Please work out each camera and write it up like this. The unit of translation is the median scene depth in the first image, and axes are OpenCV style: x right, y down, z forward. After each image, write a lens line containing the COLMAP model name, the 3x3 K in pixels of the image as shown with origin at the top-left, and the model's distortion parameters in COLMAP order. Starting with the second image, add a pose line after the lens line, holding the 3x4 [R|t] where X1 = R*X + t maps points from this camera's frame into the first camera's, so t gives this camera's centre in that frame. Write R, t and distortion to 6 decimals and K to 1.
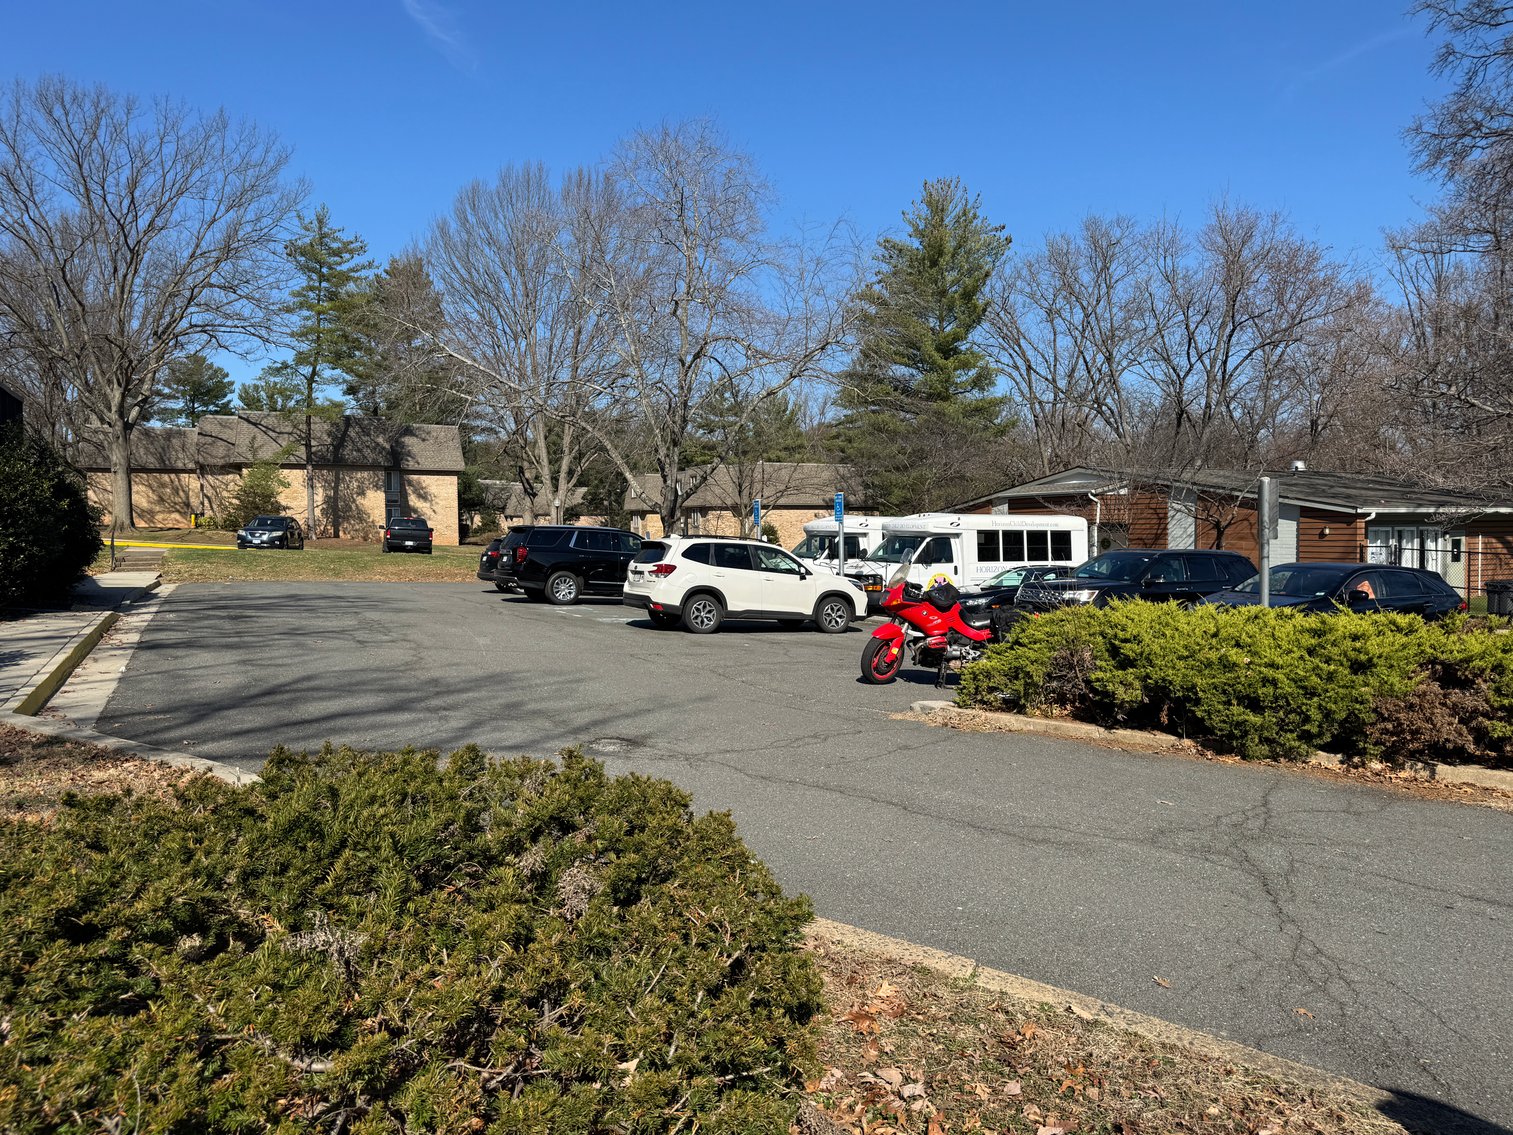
lens RADIAL K [[1071.3, 0, 760.3], [0, 1071.3, 573.8], [0, 0, 1]] dist [0.045120, -0.038552]
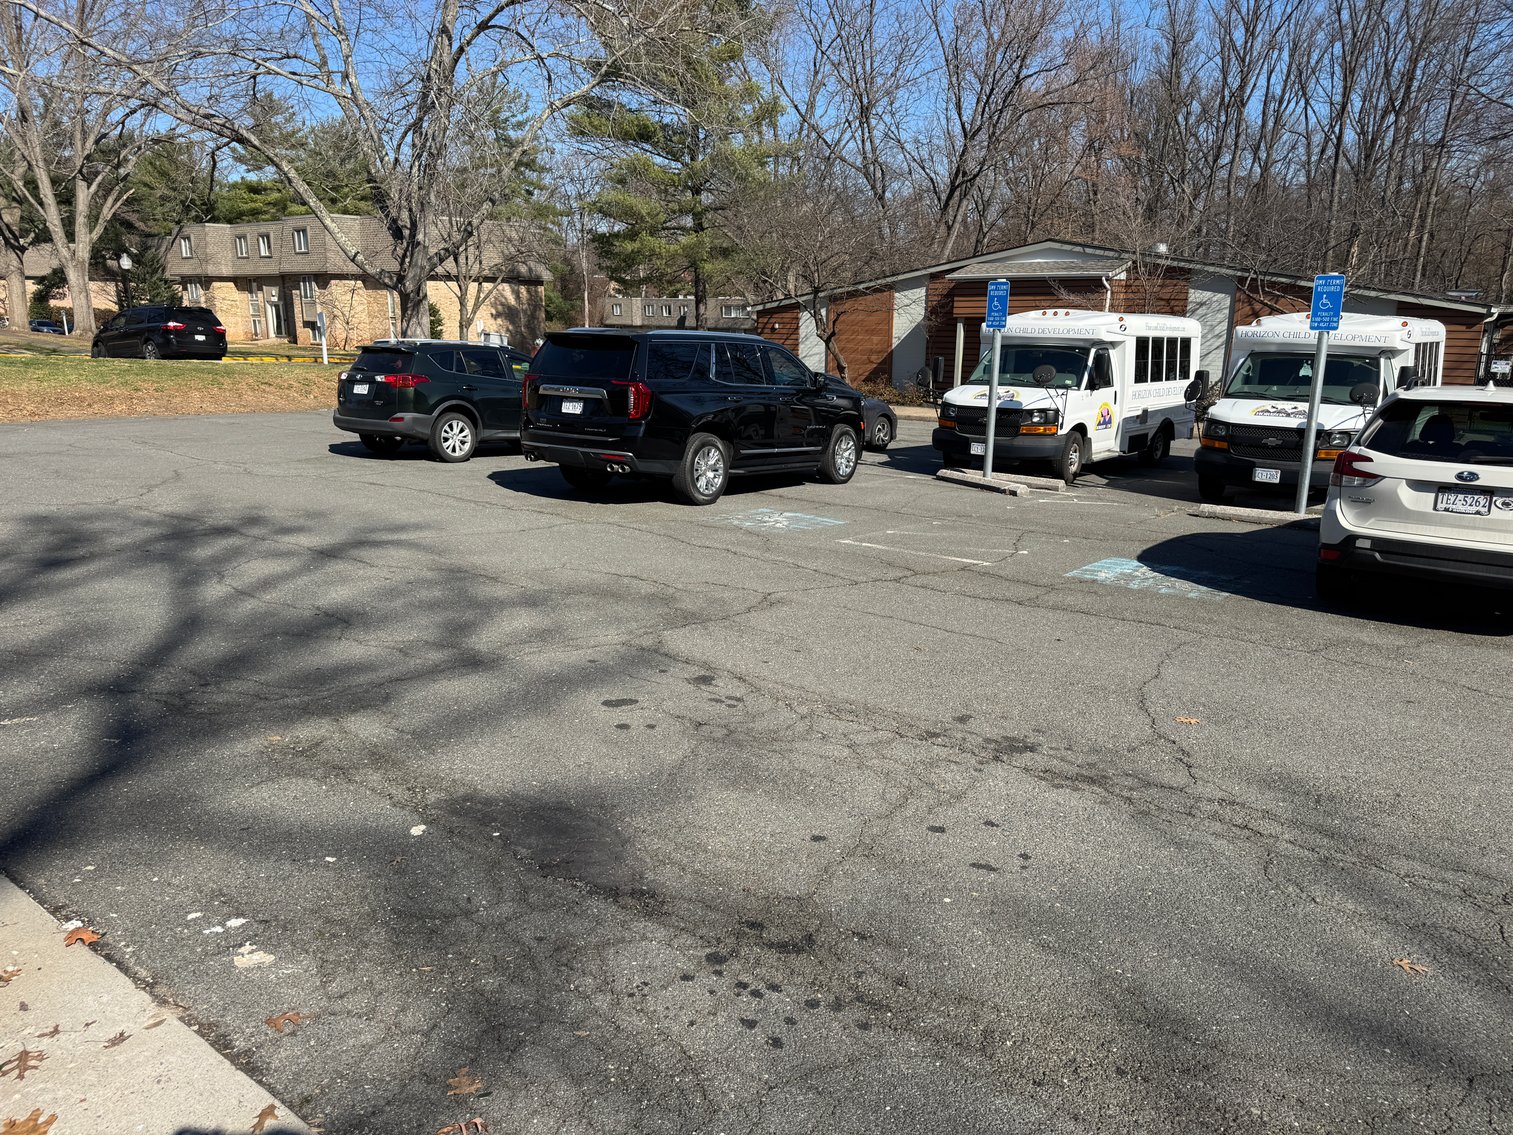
lens RADIAL K [[1071.3, 0, 757.6], [0, 1071.3, 571.7], [0, 0, 1]] dist [0.045120, -0.038552]
pose [[0.898975, -0.097067, 0.427110, -0.310066], [0.007191, 0.978274, 0.207190, -0.035060], [-0.437942, -0.183187, 0.880142, 0.425419]]
